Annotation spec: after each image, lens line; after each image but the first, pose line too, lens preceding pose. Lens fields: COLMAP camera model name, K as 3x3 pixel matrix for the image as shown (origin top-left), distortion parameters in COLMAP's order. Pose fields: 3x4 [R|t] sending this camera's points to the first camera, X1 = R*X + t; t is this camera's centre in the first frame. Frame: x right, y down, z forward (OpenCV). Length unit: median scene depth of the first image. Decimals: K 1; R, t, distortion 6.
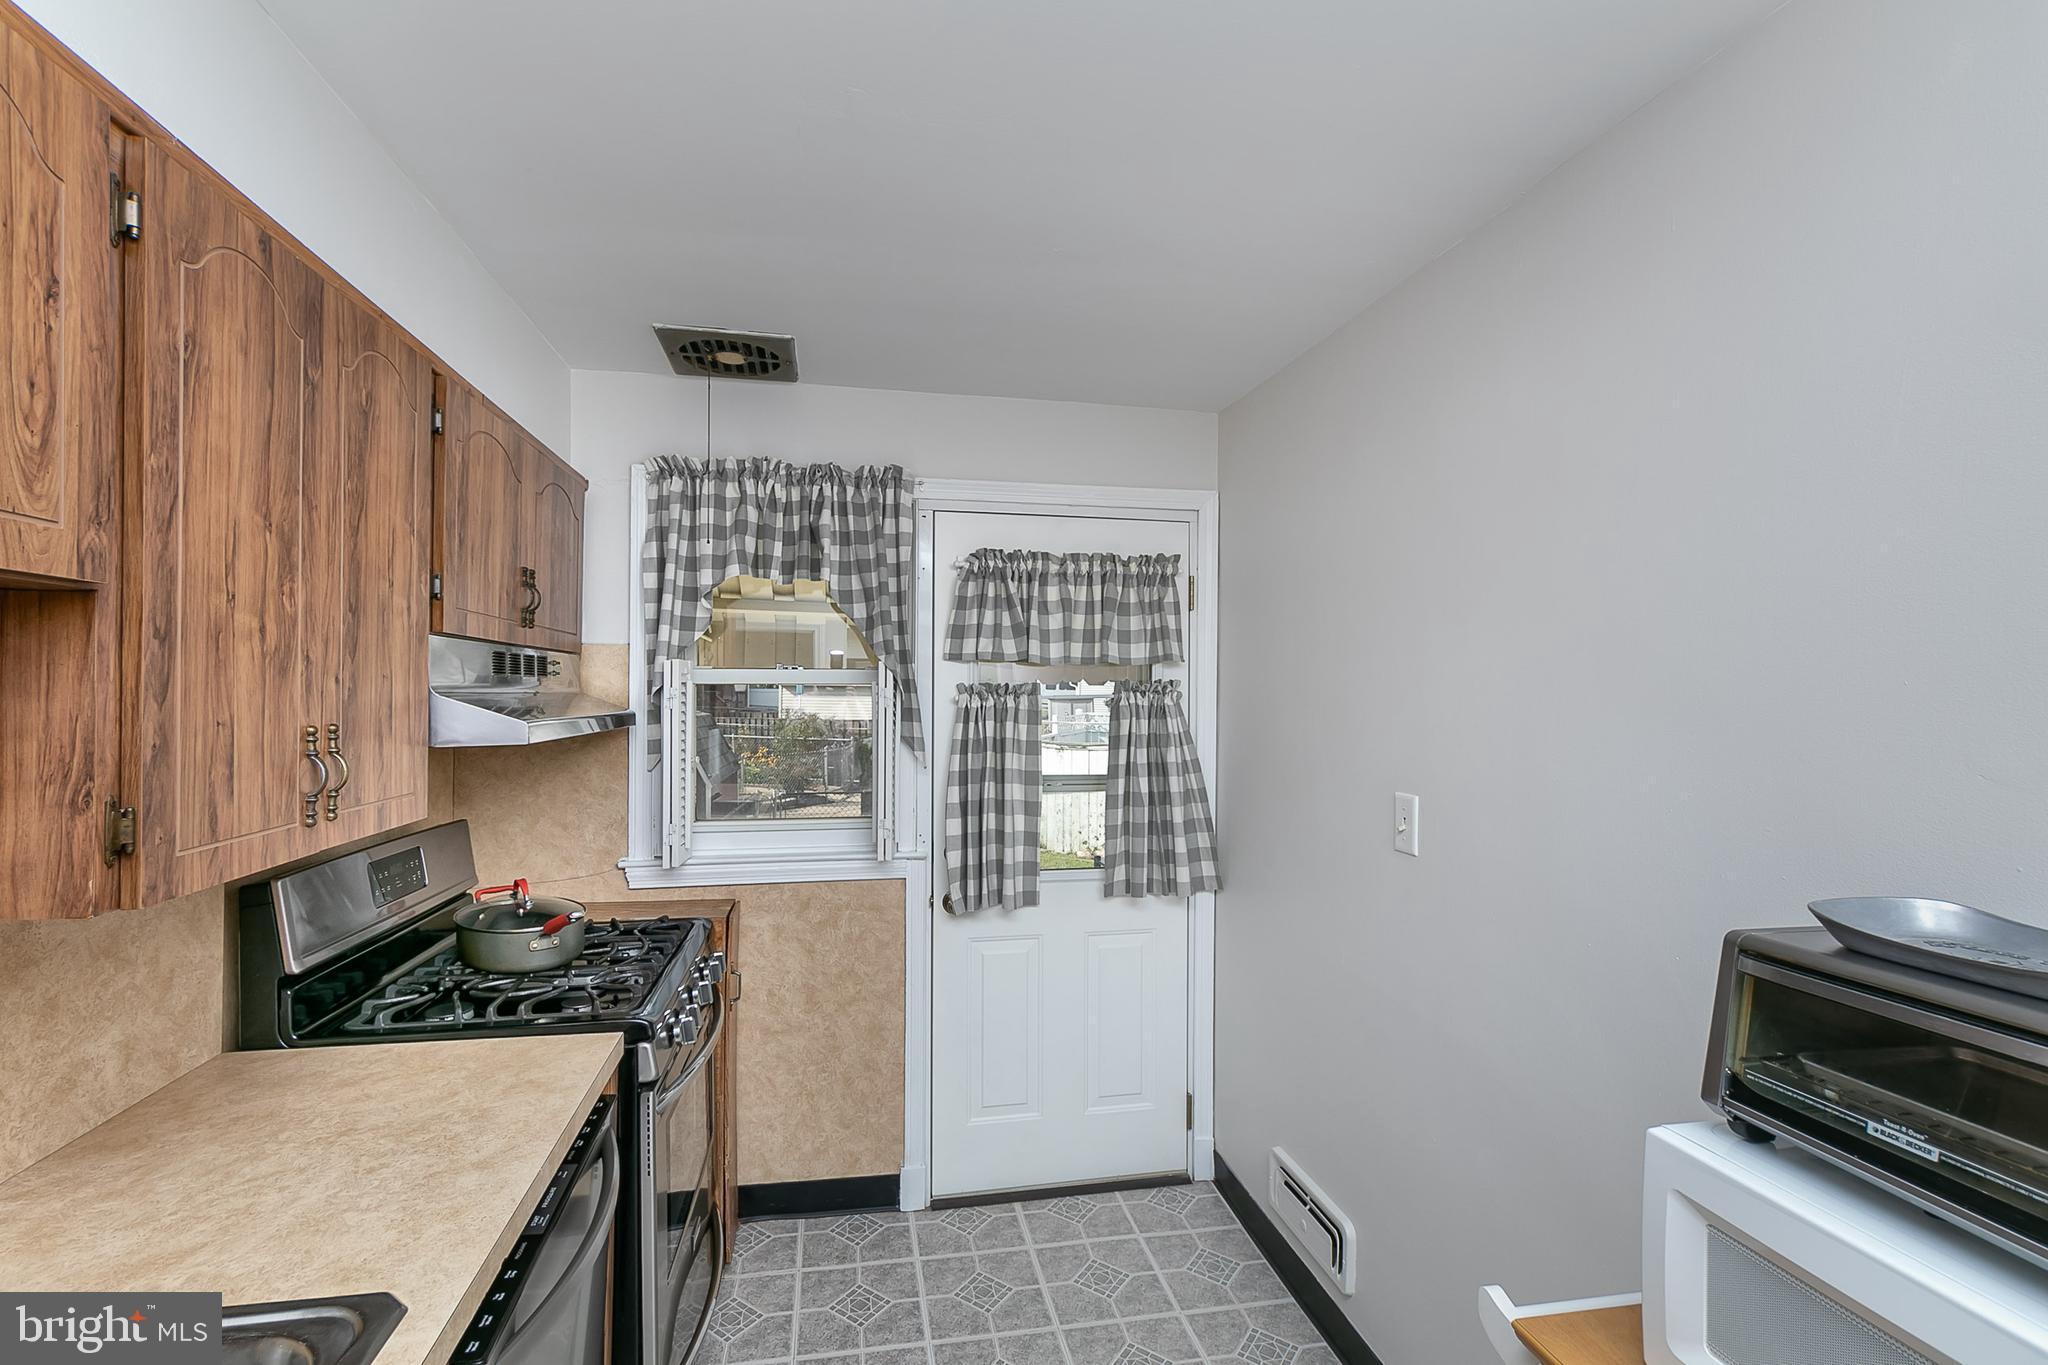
lens RADIAL K [[933.9, 0, 1024.5], [0, 933.9, 690.9], [0, 0, 1]] dist [-0.002171, -0.002321]
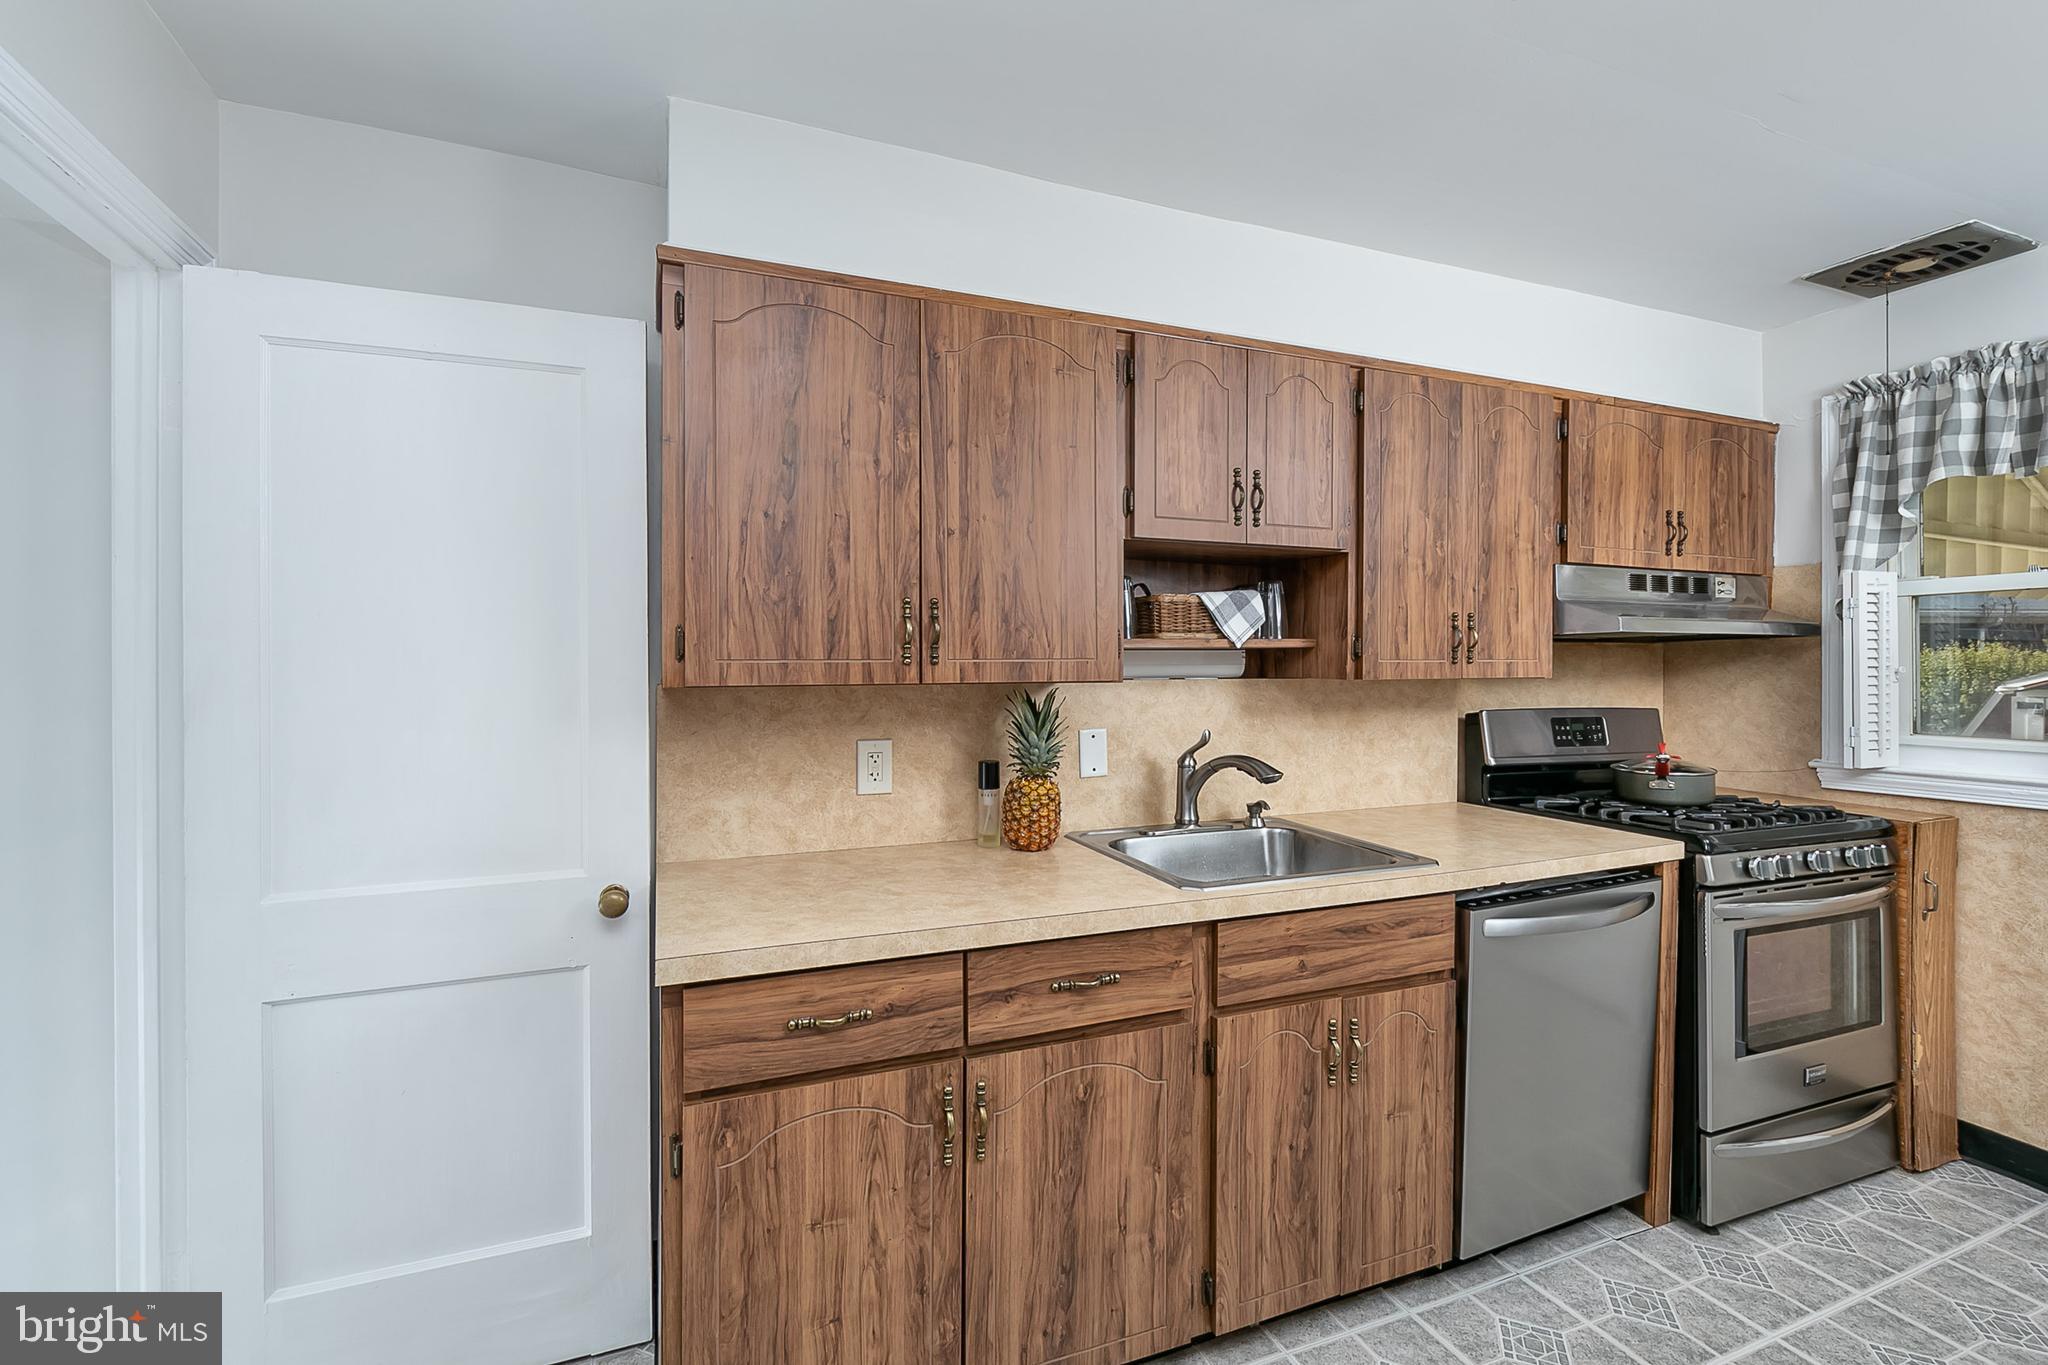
lens RADIAL K [[933.9, 0, 954.2], [0, 933.9, 674.0], [0, 0, 1]] dist [-0.002171, -0.002321]
pose [[0.169337, -0.003020, -0.985554, 0.782216], [0.001382, 0.999995, -0.002827, 0.133923], [0.985557, -0.000883, 0.169341, -0.297062]]
